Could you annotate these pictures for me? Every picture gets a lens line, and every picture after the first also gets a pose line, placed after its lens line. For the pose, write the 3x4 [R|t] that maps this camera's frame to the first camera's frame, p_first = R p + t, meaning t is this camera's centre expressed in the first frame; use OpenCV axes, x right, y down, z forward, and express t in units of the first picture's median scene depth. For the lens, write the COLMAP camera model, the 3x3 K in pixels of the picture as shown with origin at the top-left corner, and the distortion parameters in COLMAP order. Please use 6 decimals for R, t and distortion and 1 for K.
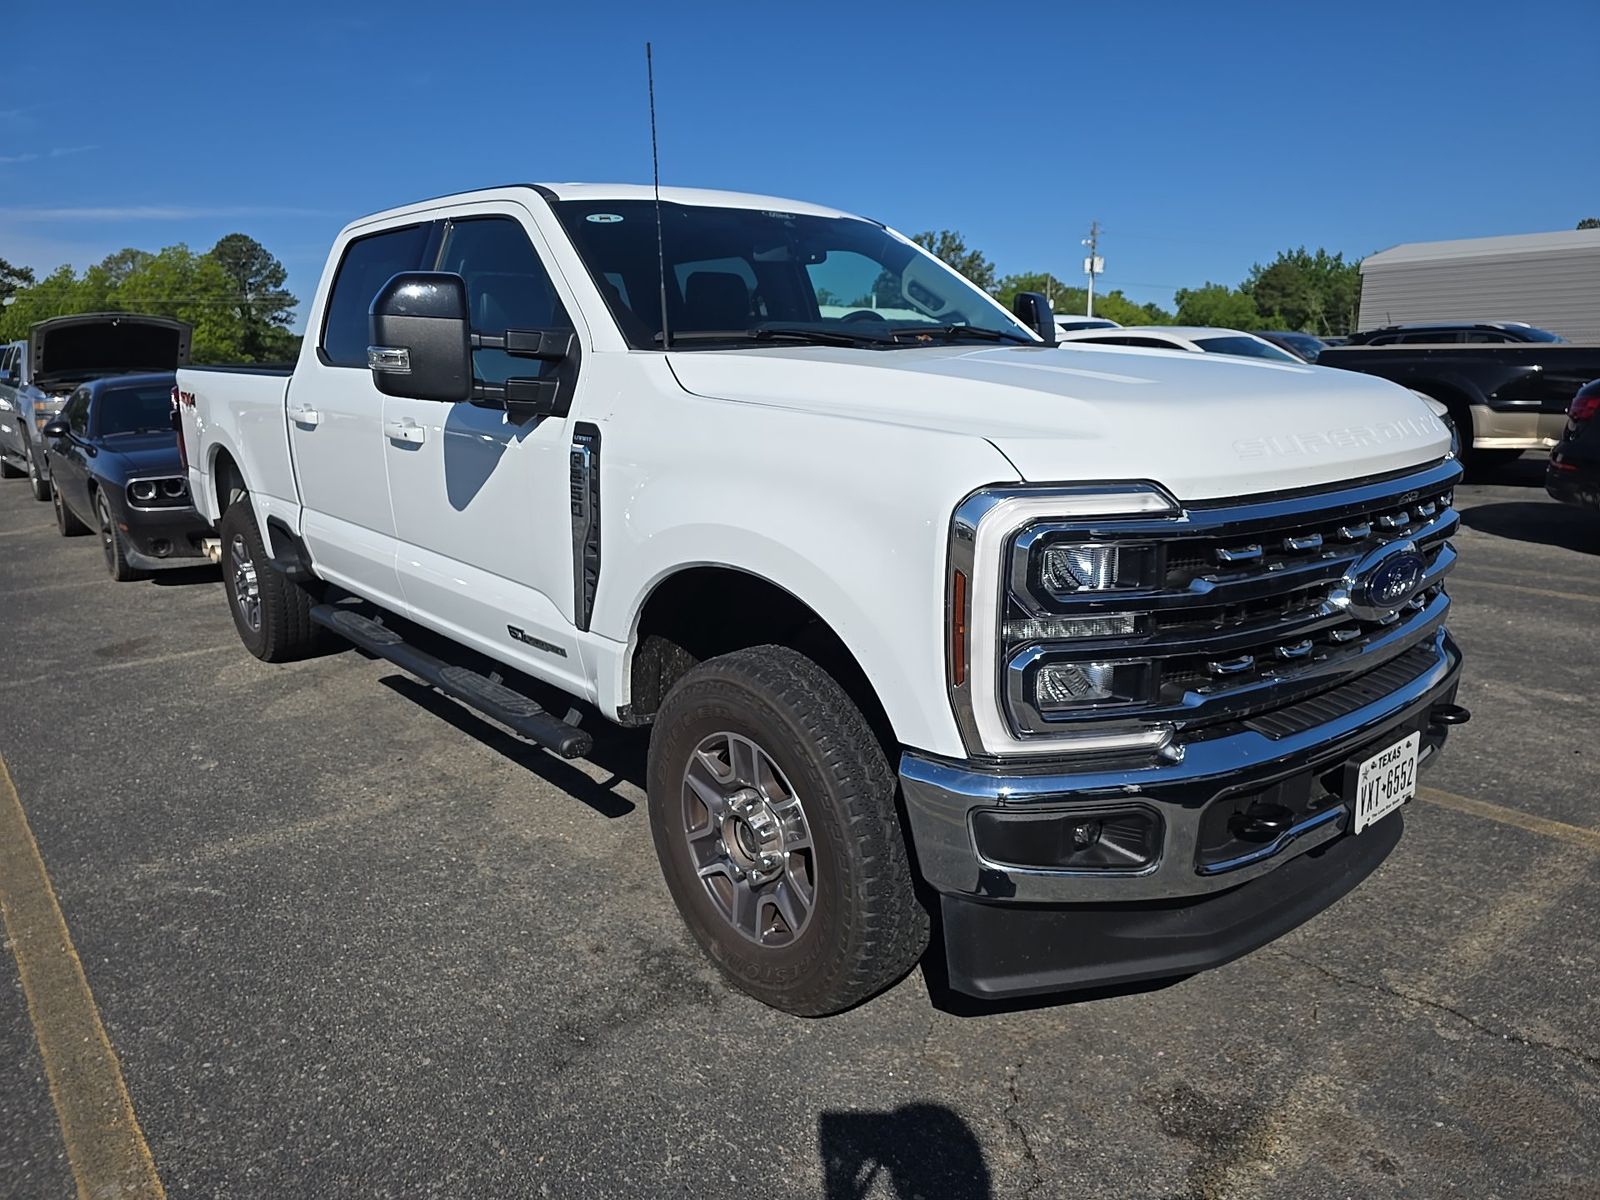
lens RADIAL K [[1078.9, 0, 802.1], [0, 1078.9, 593.9], [0, 0, 1]] dist [0.033655, -0.021853]
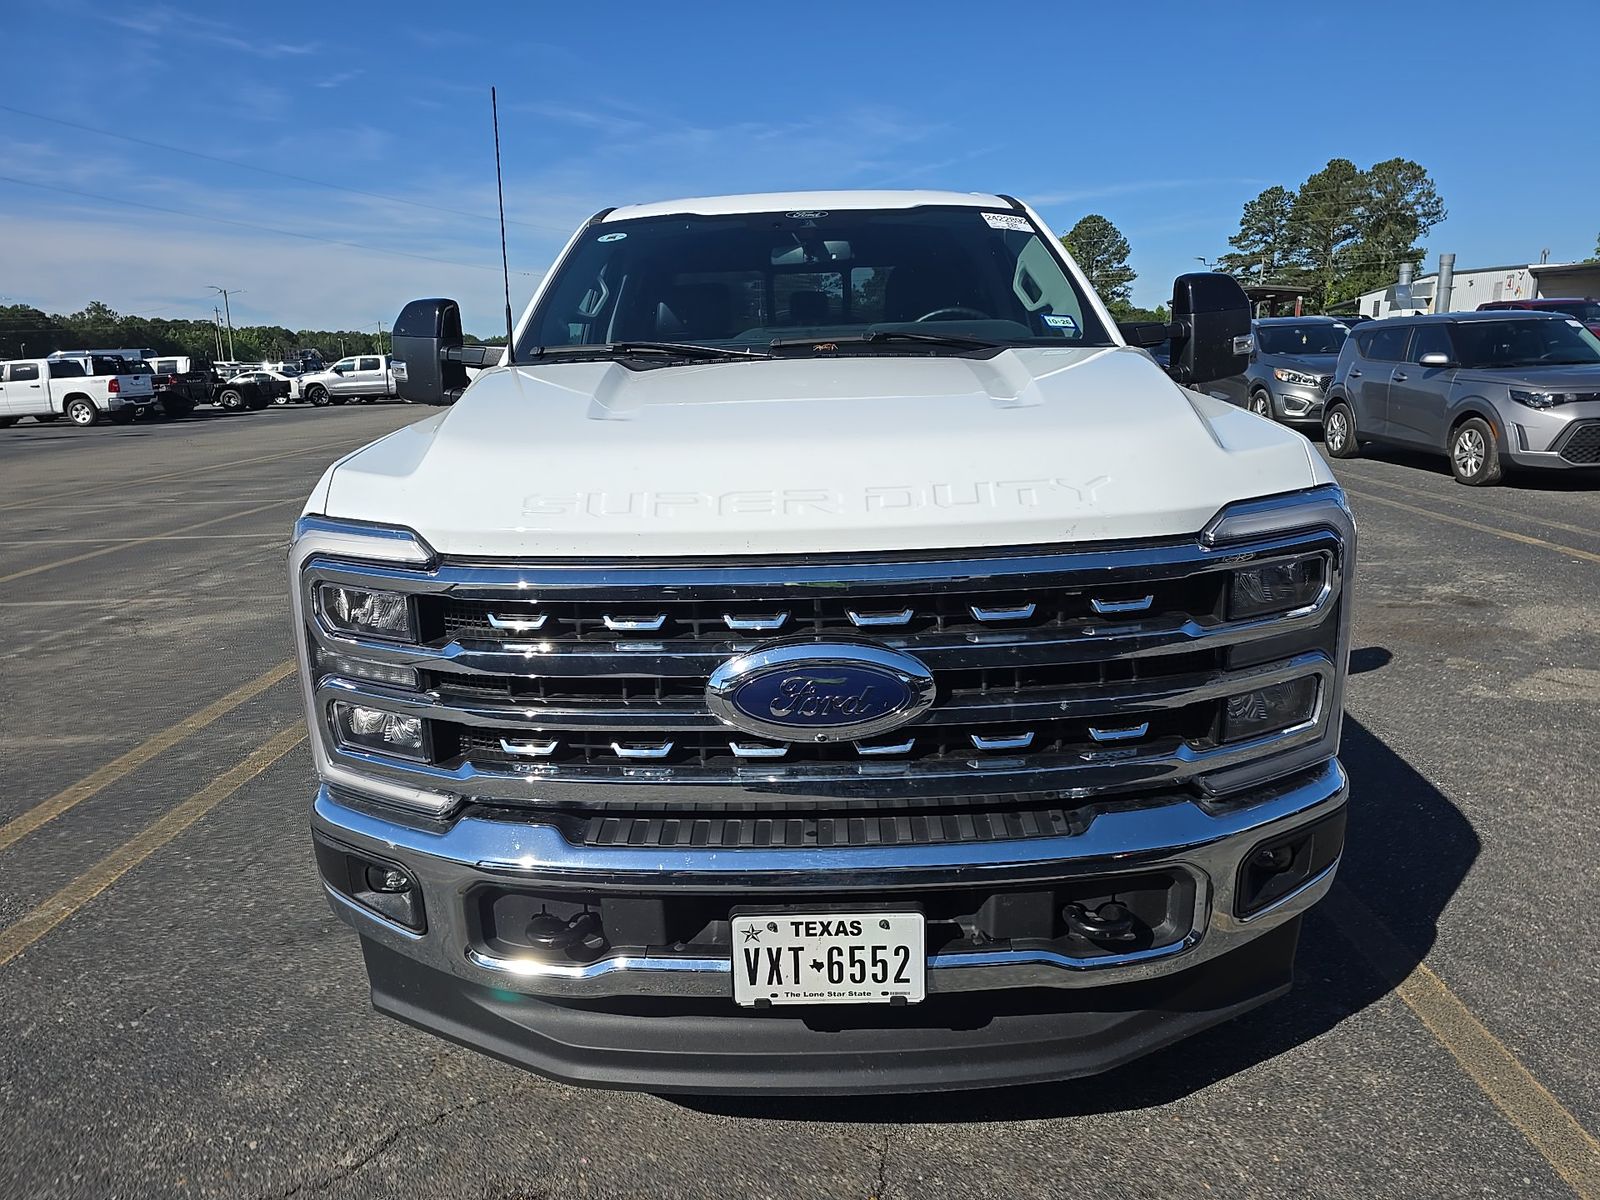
lens RADIAL K [[1078.9, 0, 796.3], [0, 1078.9, 595.1], [0, 0, 1]] dist [0.033655, -0.021853]
pose [[0.751543, 0.144122, -0.643748, 0.946340], [-0.126578, 0.989216, 0.073692, -0.126380], [0.647426, 0.026101, 0.761681, 0.400829]]
